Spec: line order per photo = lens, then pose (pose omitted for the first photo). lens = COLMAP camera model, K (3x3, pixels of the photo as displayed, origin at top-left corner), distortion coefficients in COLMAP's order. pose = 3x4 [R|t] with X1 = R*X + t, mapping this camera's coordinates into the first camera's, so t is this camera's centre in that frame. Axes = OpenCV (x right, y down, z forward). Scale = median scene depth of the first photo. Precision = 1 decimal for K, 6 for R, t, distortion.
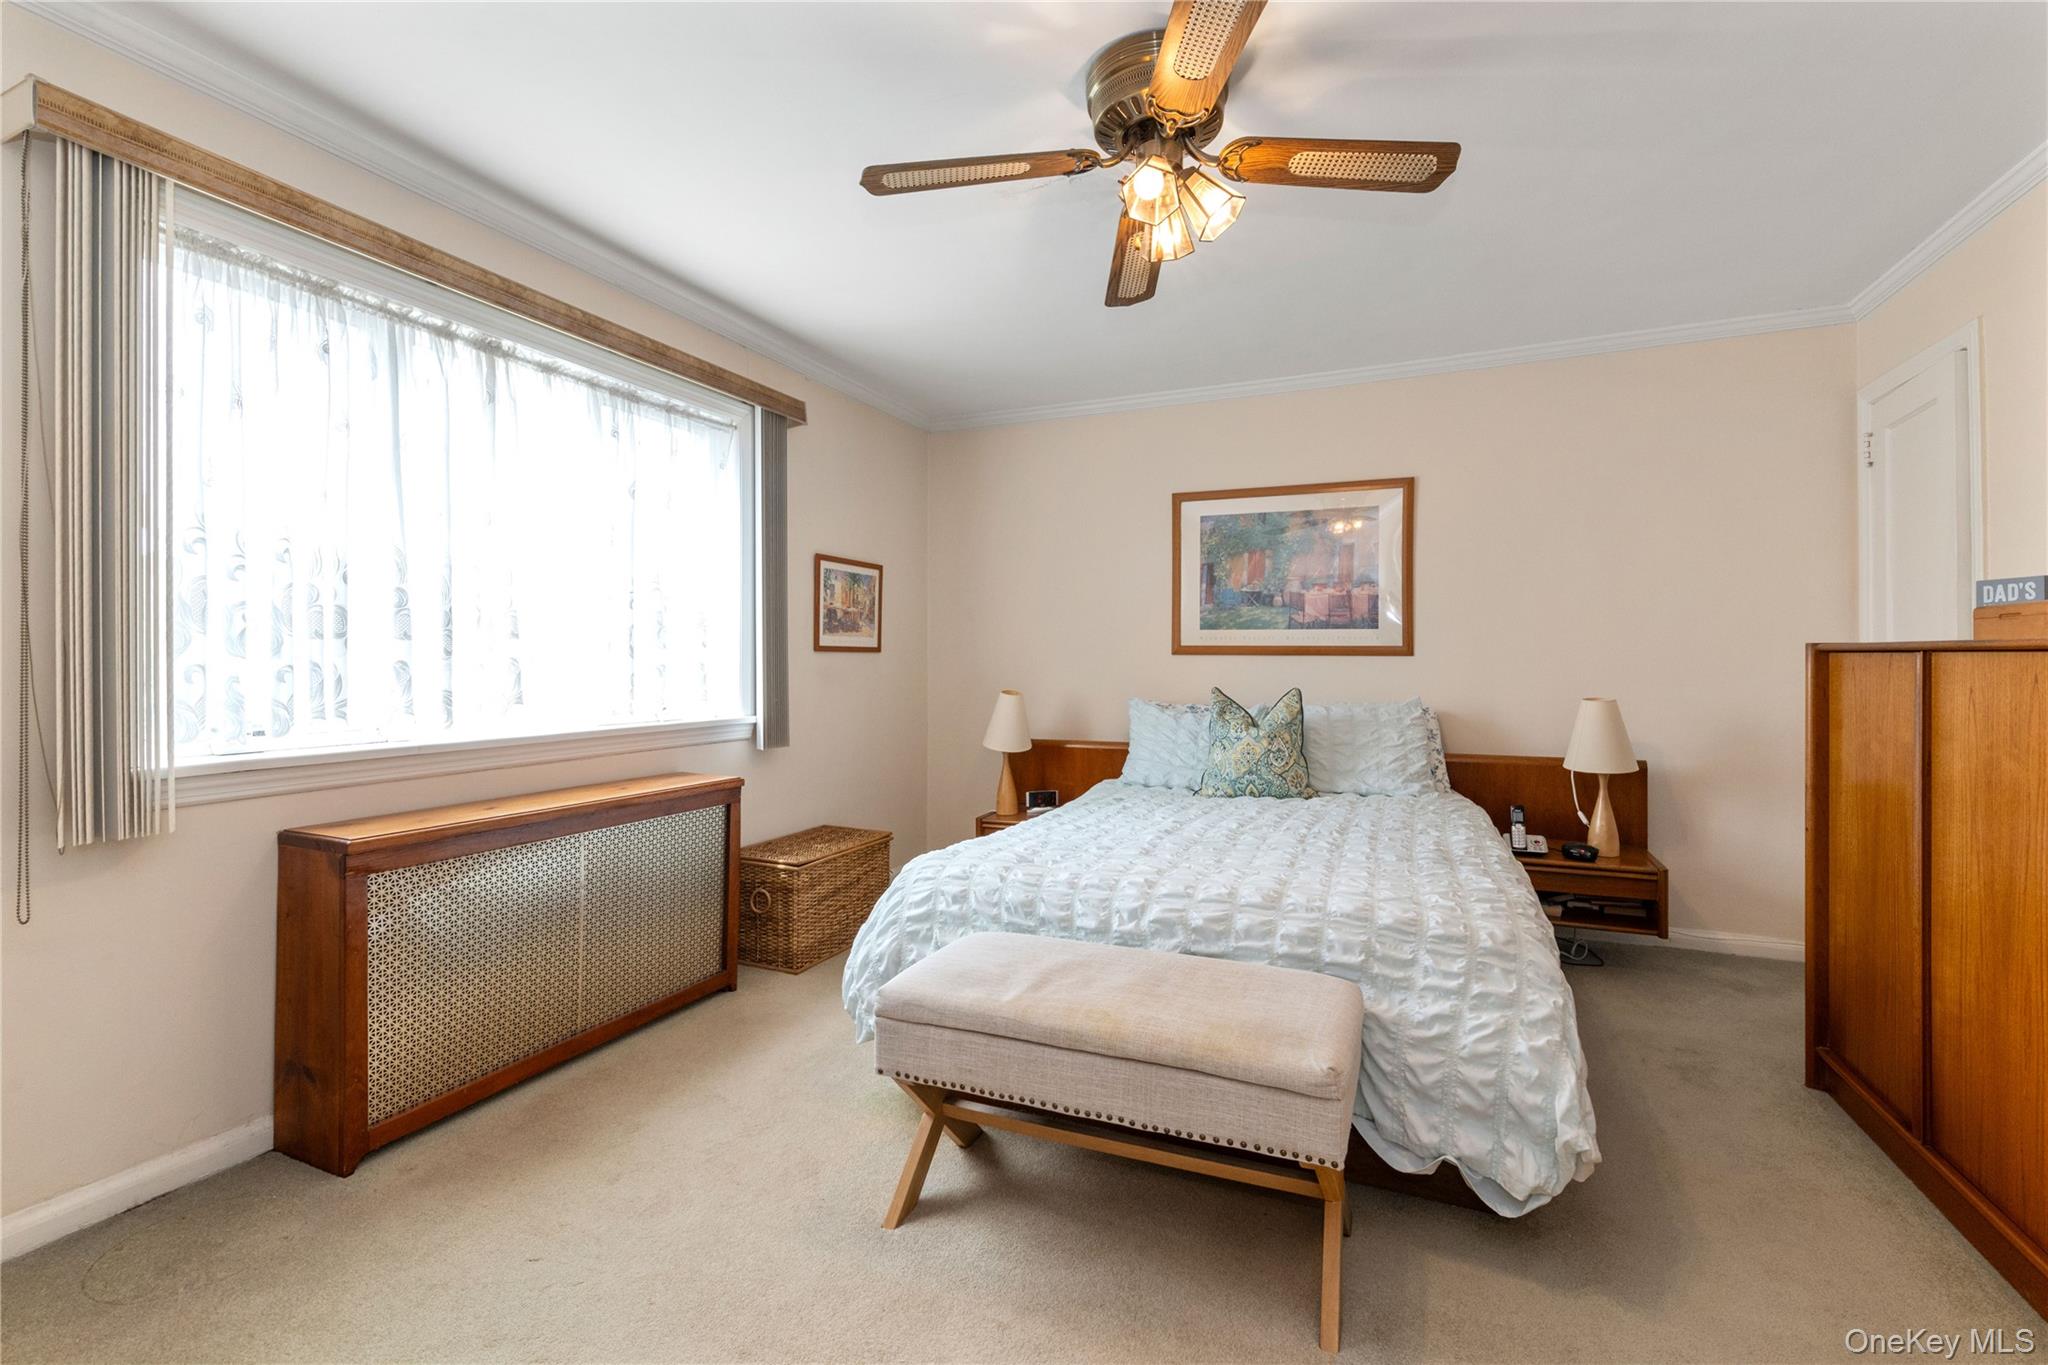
lens RADIAL K [[884.9, 0, 1031.6], [0, 884.9, 675.2], [0, 0, 1]] dist [-0.002447, -0.000410]
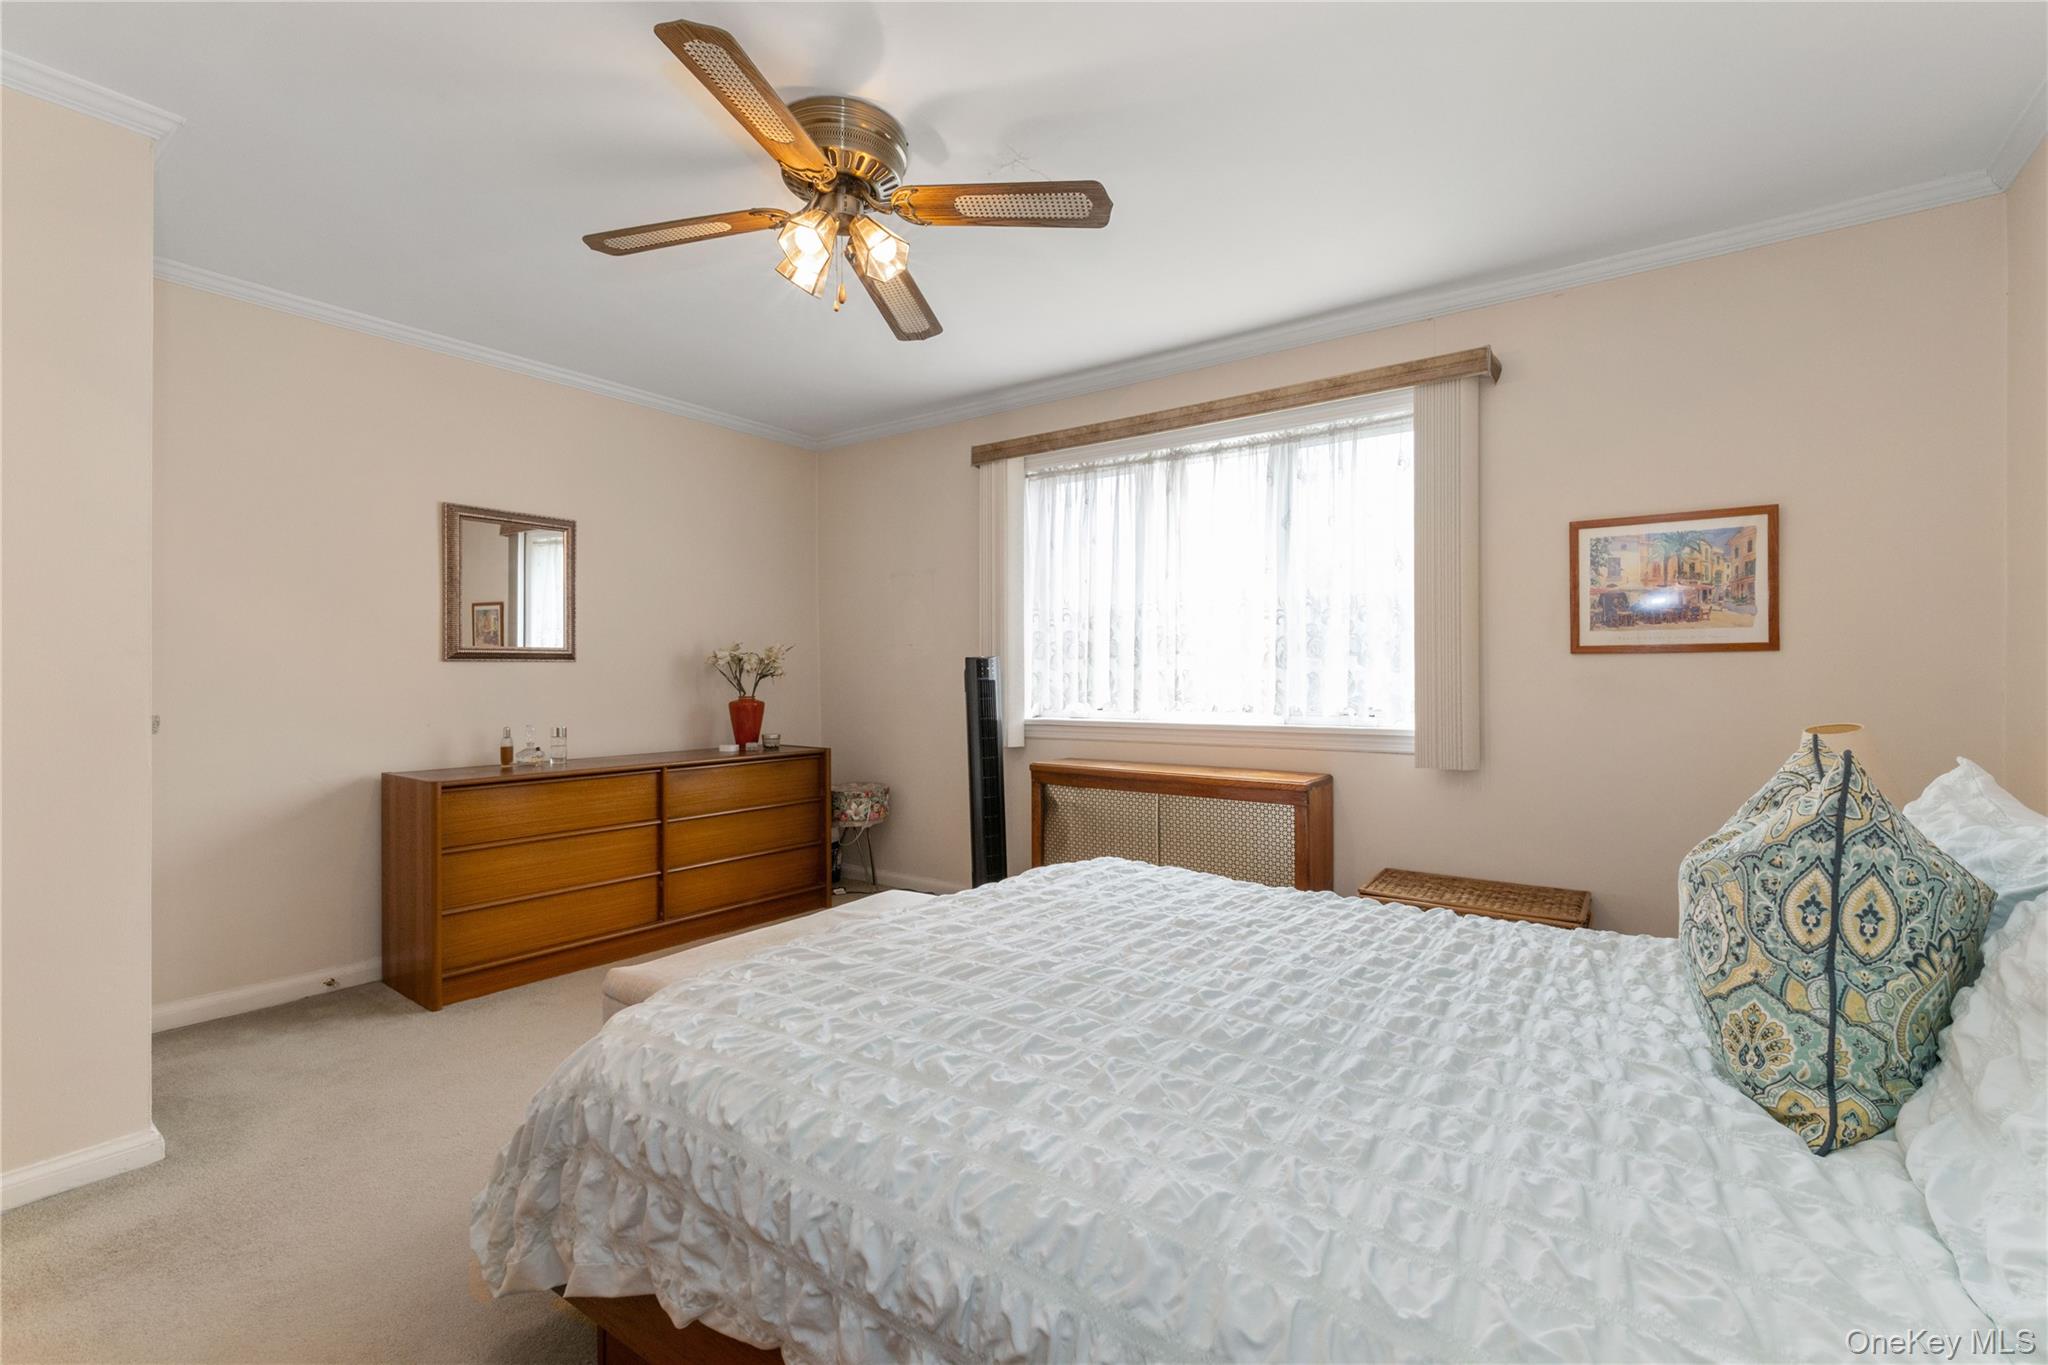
lens RADIAL K [[884.9, 0, 1032.2], [0, 884.9, 672.2], [0, 0, 1]] dist [-0.002447, -0.000410]
pose [[-0.202668, 0.000690, -0.979247, 0.672410], [-0.009163, 0.999955, 0.002601, -0.010935], [0.979205, 0.009500, -0.202652, 0.825514]]
